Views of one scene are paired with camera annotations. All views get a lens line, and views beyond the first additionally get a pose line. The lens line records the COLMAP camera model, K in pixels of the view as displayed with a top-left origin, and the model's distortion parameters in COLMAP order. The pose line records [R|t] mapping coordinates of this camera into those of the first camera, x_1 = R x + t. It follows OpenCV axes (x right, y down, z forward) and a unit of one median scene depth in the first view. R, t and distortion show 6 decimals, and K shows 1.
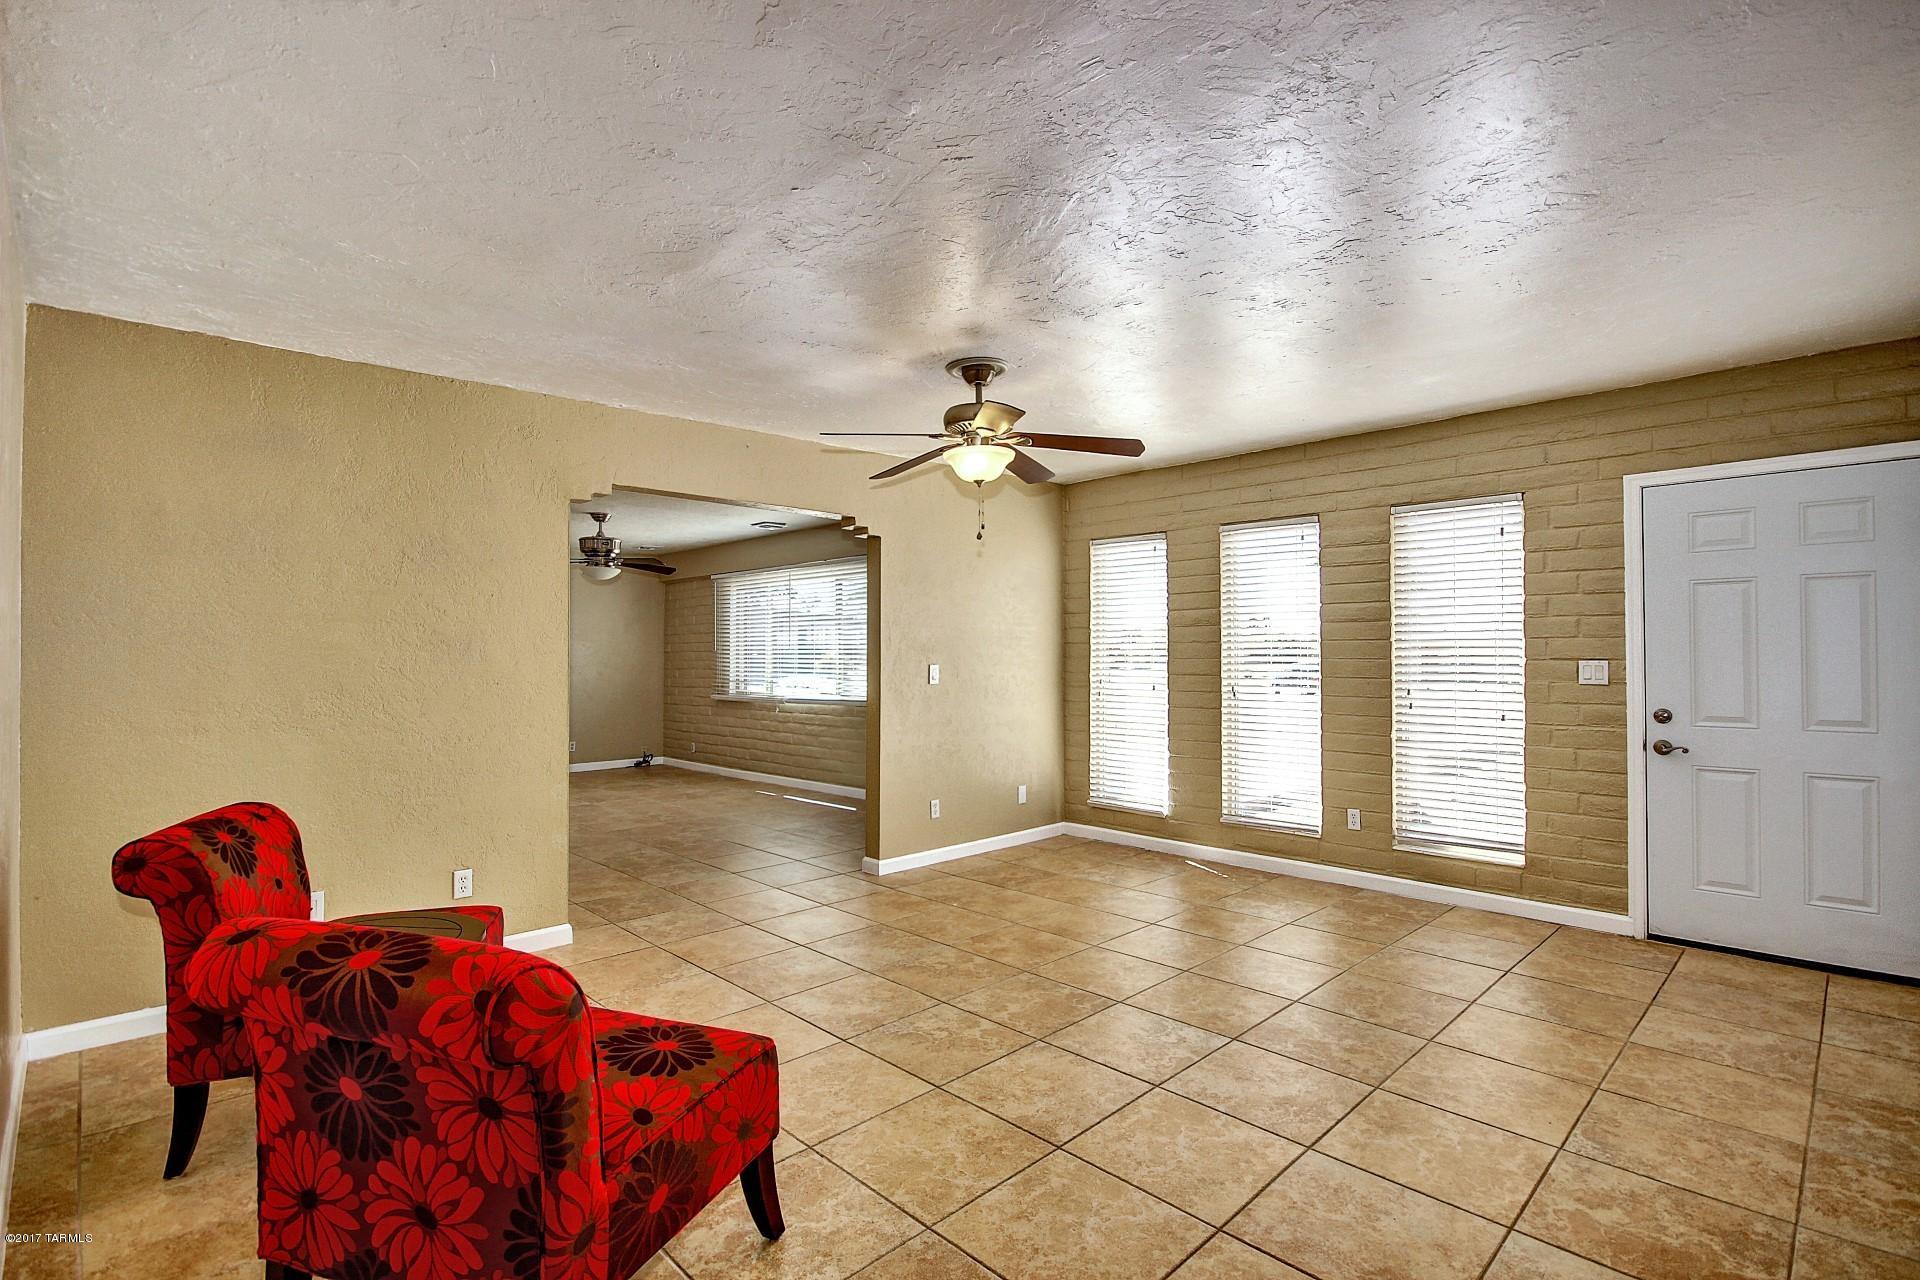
lens RADIAL K [[888.7, 0, 954.3], [0, 888.7, 635.7], [0, 0, 1]] dist [0.002020, -0.005185]
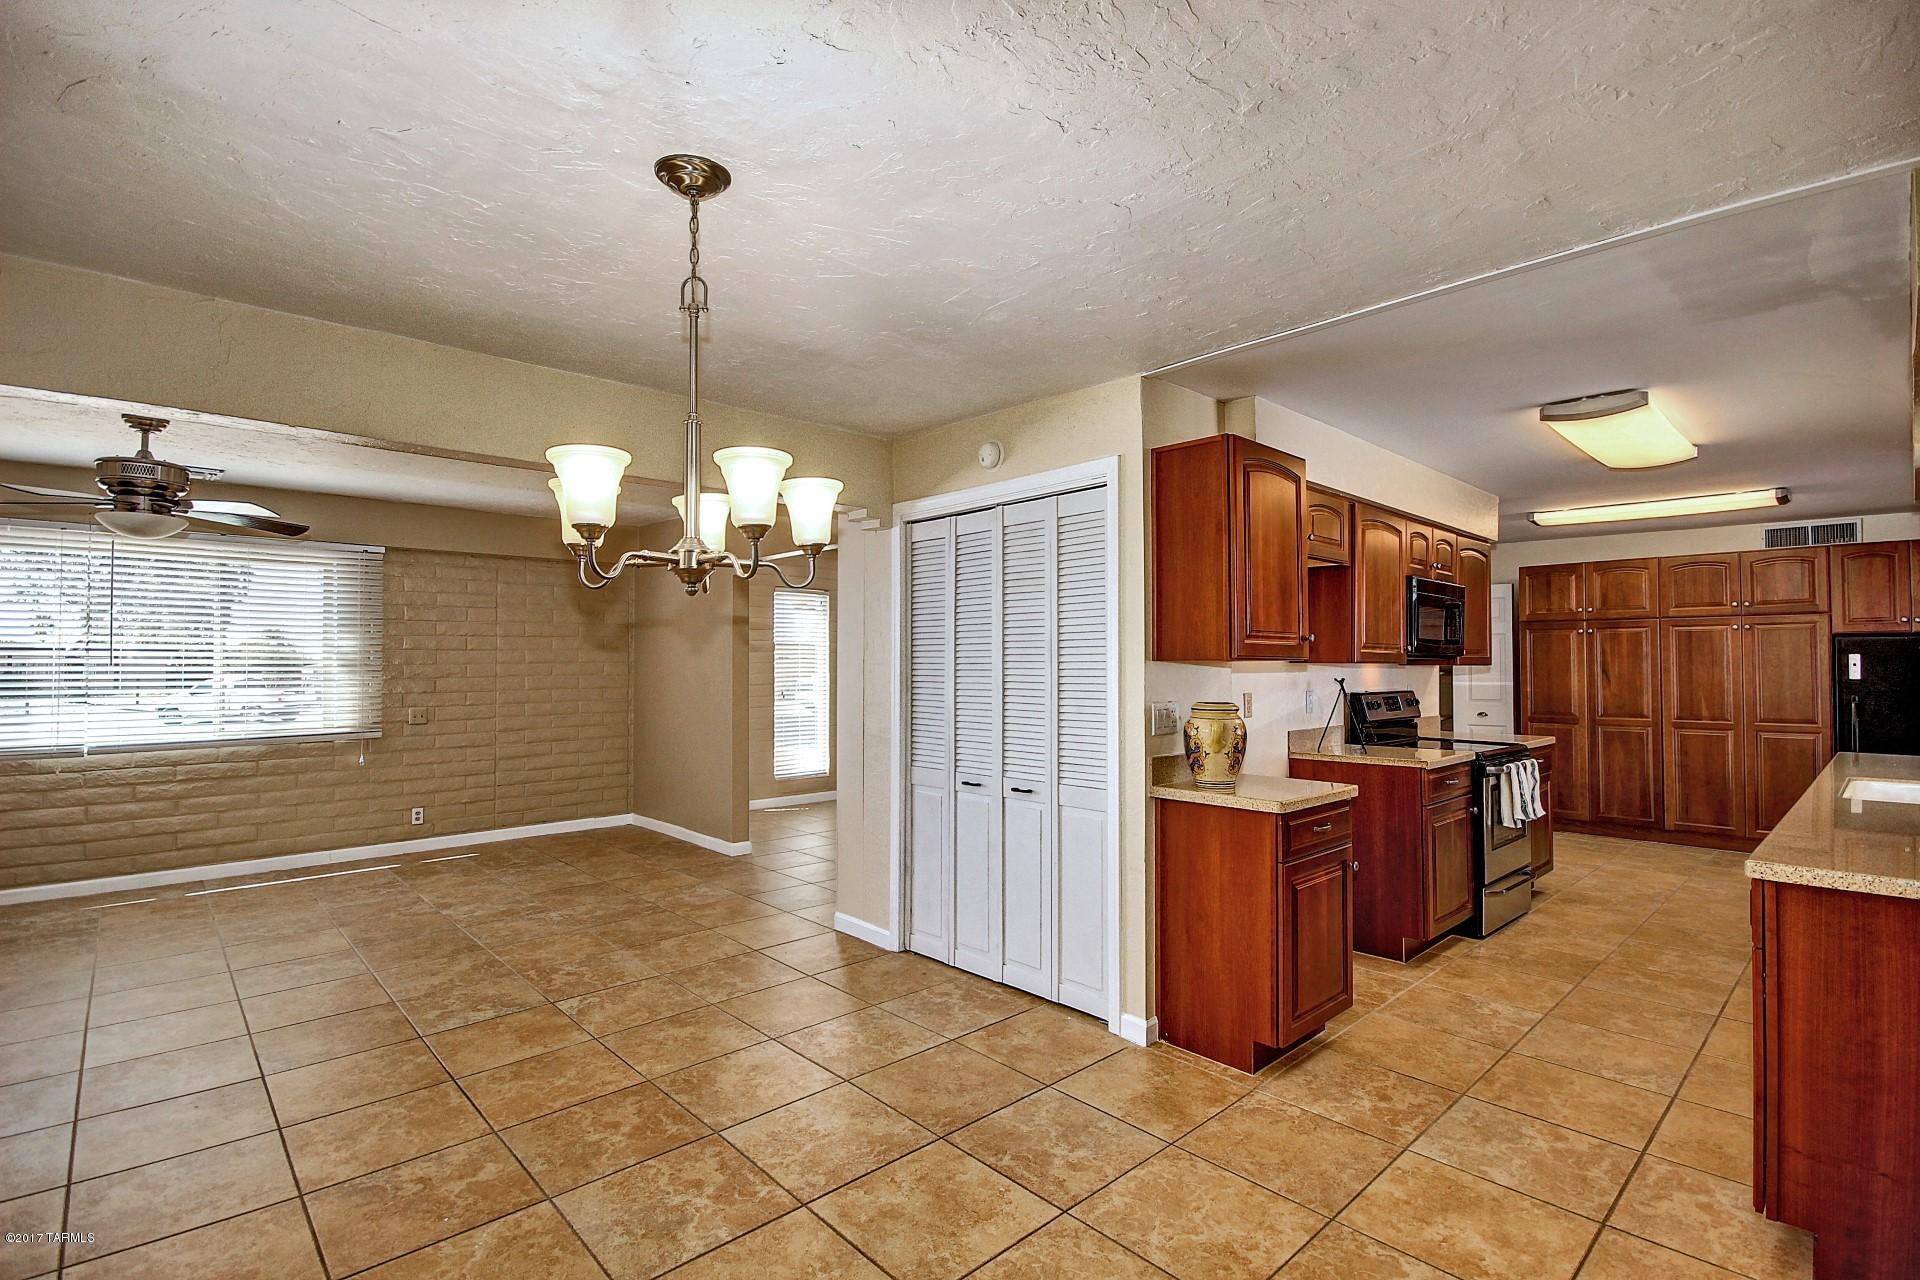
lens RADIAL K [[888.7, 0, 964.0], [0, 888.7, 648.0], [0, 0, 1]] dist [0.002020, -0.005185]
pose [[0.016273, 0.021528, 0.999636, -0.720348], [-0.020902, 0.999557, -0.021186, 0.004123], [-0.999649, -0.020550, 0.016716, 0.375631]]
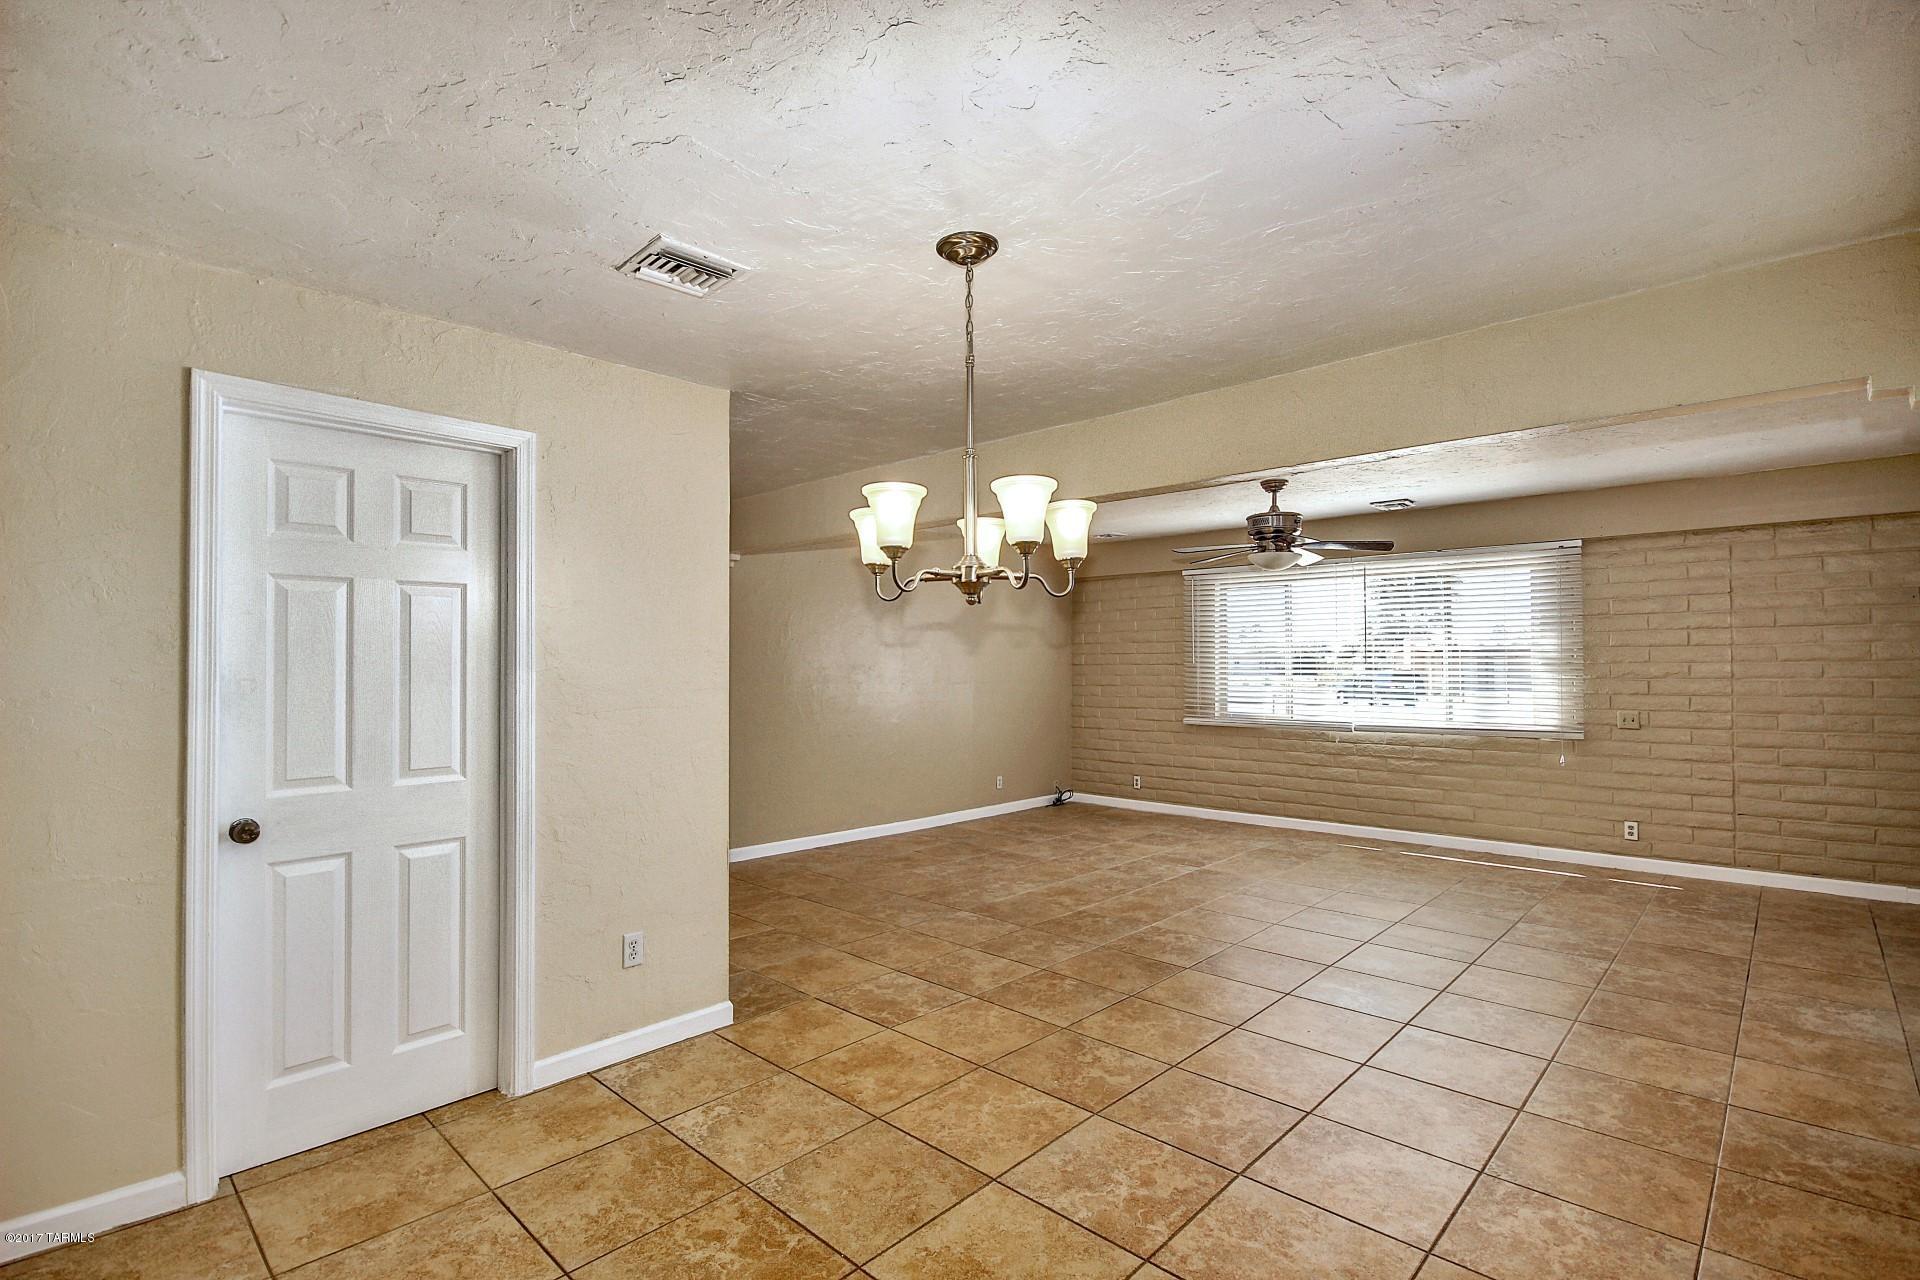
lens RADIAL K [[888.7, 0, 953.9], [0, 888.7, 647.9], [0, 0, 1]] dist [0.002020, -0.005185]
pose [[0.999226, 0.004275, 0.039104, -0.536849], [-0.004440, 0.999982, 0.004130, 0.000132], [-0.039086, -0.004300, 0.999227, 0.207953]]
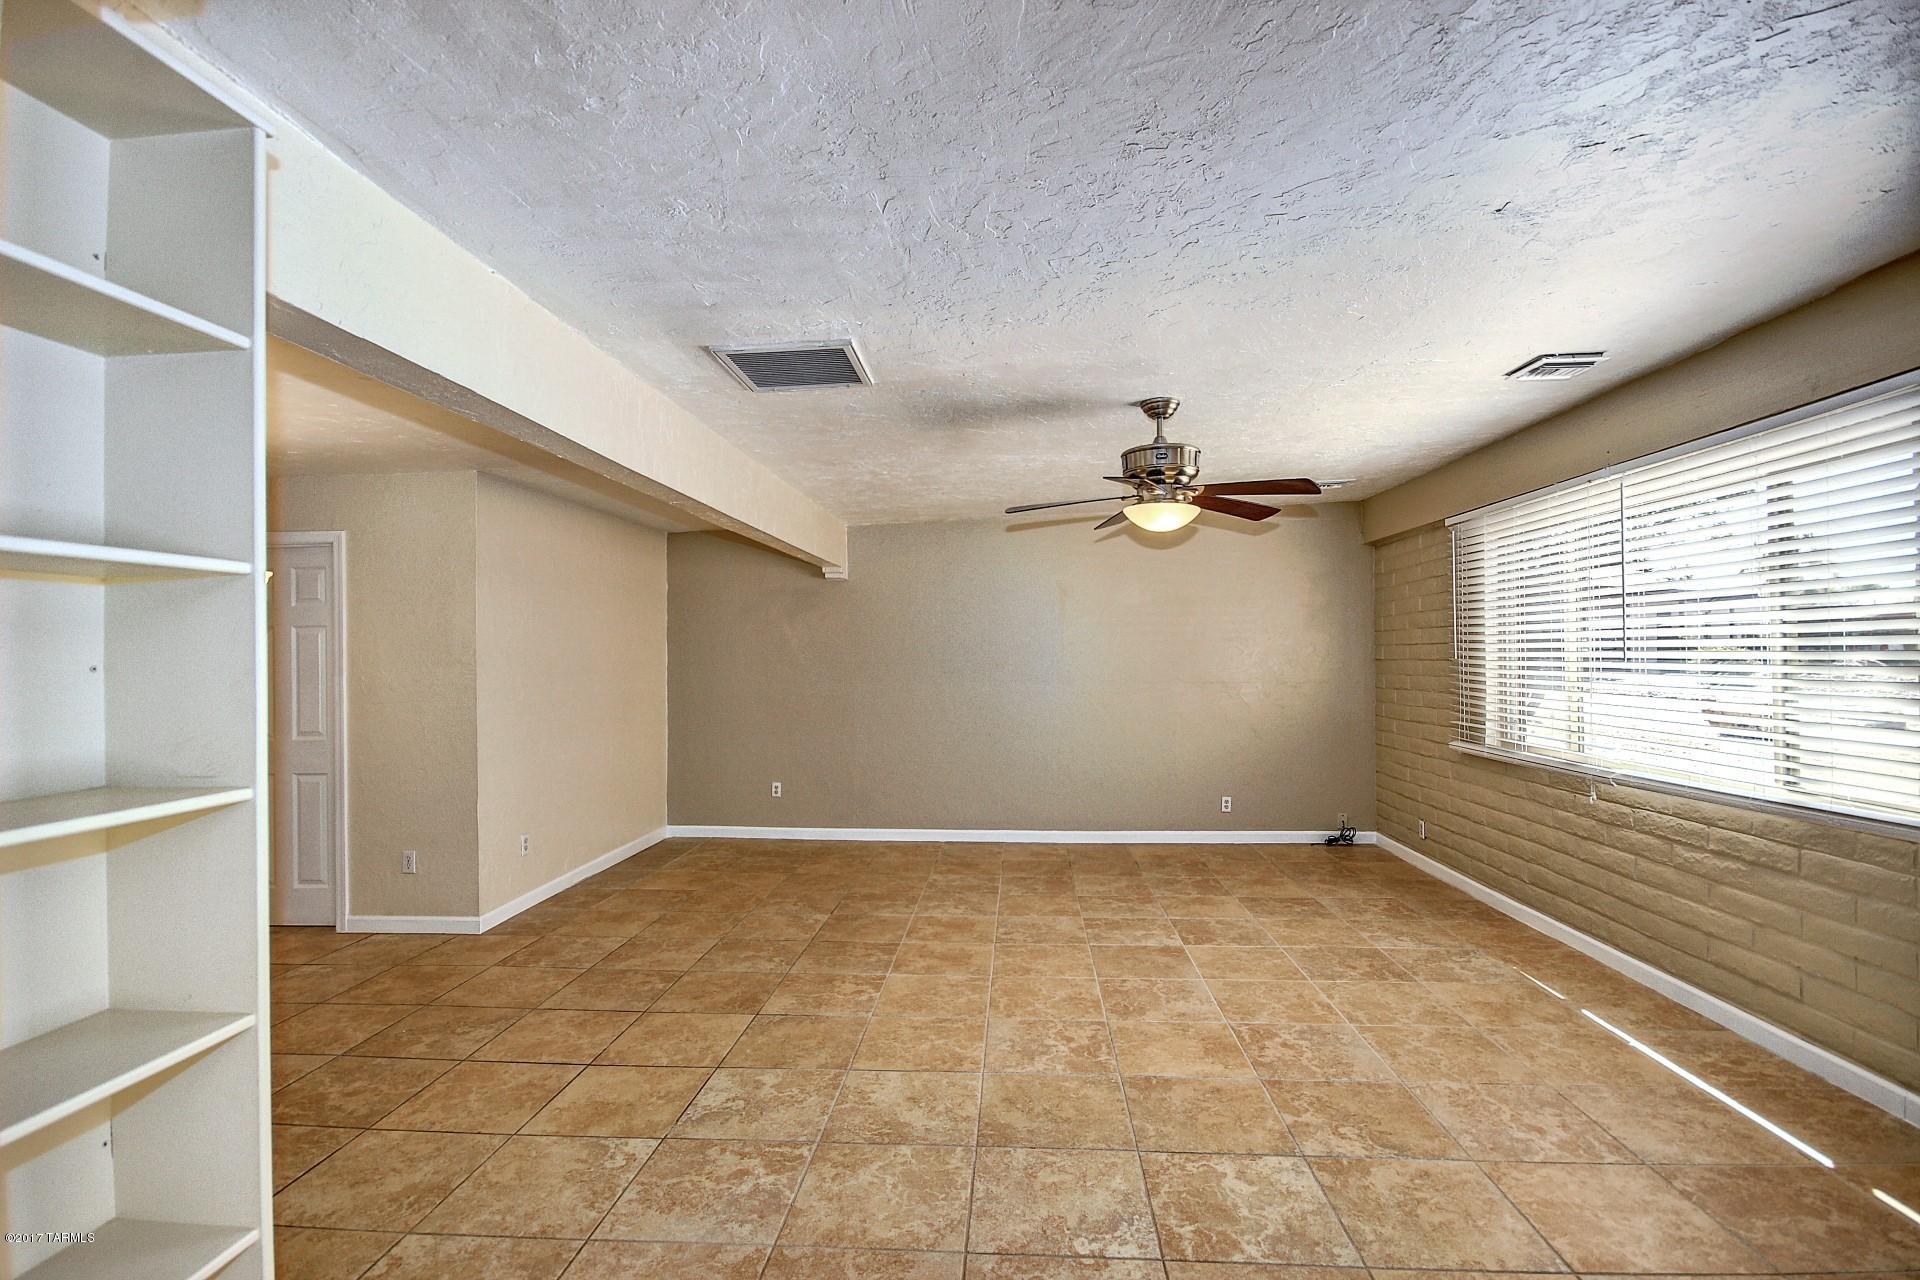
lens RADIAL K [[888.7, 0, 958.8], [0, 888.7, 647.5], [0, 0, 1]] dist [0.002020, -0.005185]
pose [[0.668203, -0.008756, -0.743927, -0.075066], [0.022806, 0.999702, 0.008718, -0.001603], [0.743629, -0.022792, 0.668204, 0.441462]]
